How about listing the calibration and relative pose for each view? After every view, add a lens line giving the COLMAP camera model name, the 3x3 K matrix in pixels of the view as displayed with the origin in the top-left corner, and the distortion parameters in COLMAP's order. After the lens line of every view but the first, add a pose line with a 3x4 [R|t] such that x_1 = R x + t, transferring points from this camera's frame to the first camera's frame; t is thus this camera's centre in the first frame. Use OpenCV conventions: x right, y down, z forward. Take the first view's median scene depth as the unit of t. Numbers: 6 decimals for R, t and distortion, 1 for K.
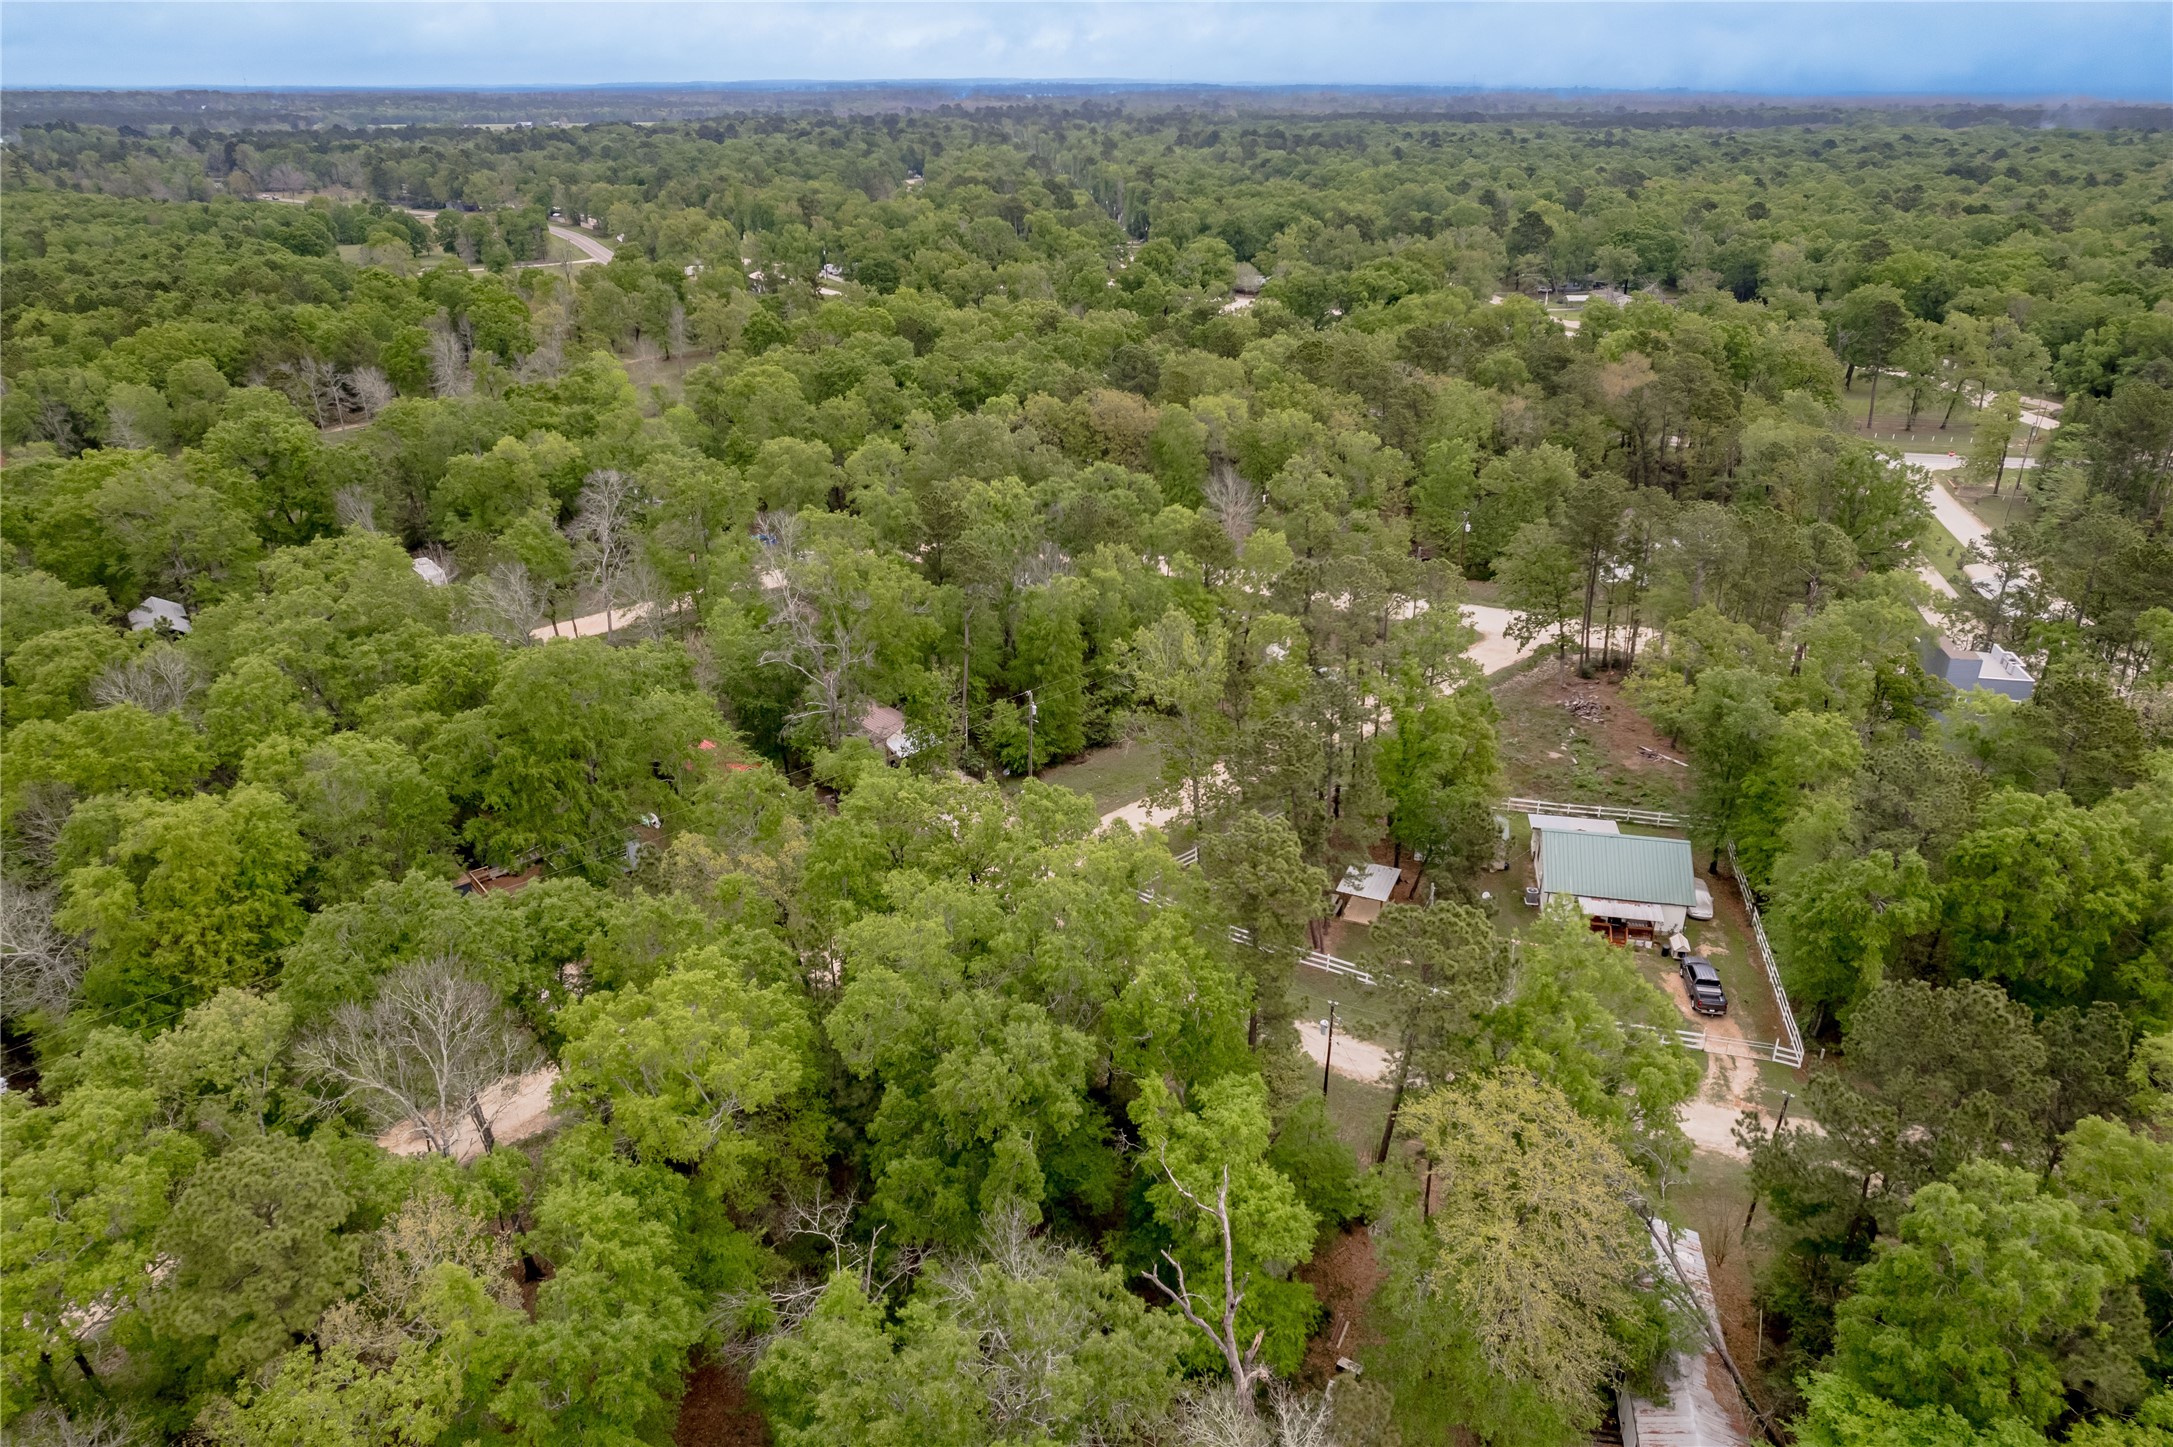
lens RADIAL K [[1428.4, 0, 1086.5], [0, 1428.4, 723.5], [0, 0, 1]] dist [-0.079860, 0.091542]
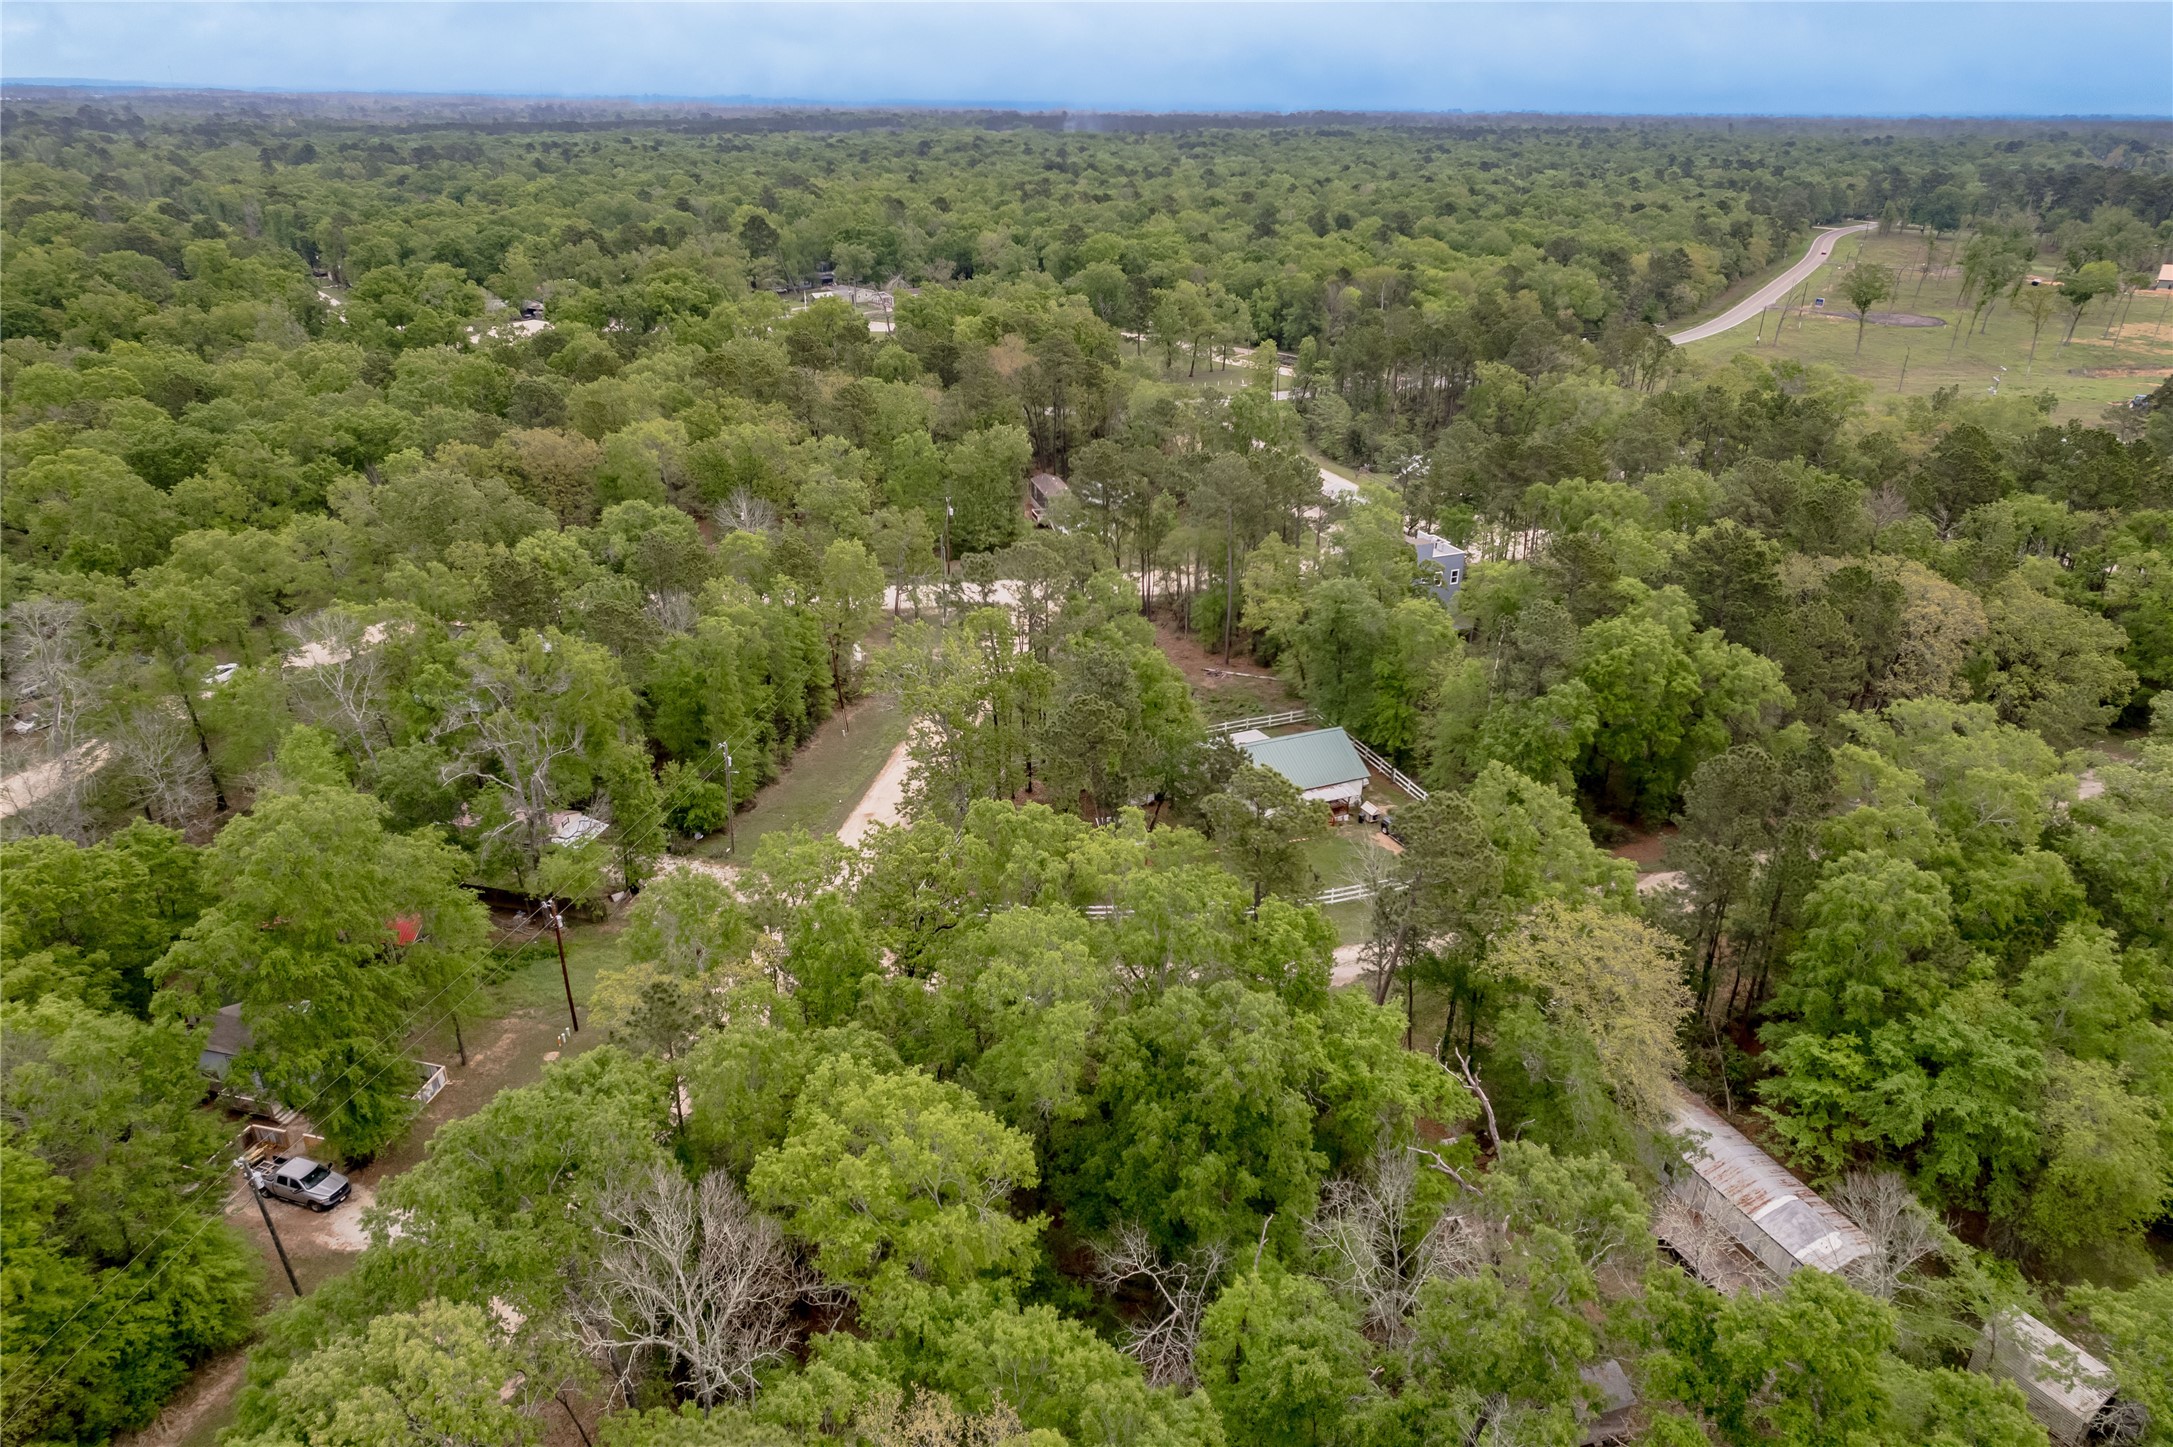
lens RADIAL K [[1428.4, 0, 1086.5], [0, 1428.4, 723.5], [0, 0, 1]] dist [-0.079860, 0.091542]
pose [[0.817361, -0.228086, 0.529054, -0.277541], [0.231080, 0.970982, 0.061605, -0.030474], [-0.527753, 0.071900, 0.846349, 0.073849]]
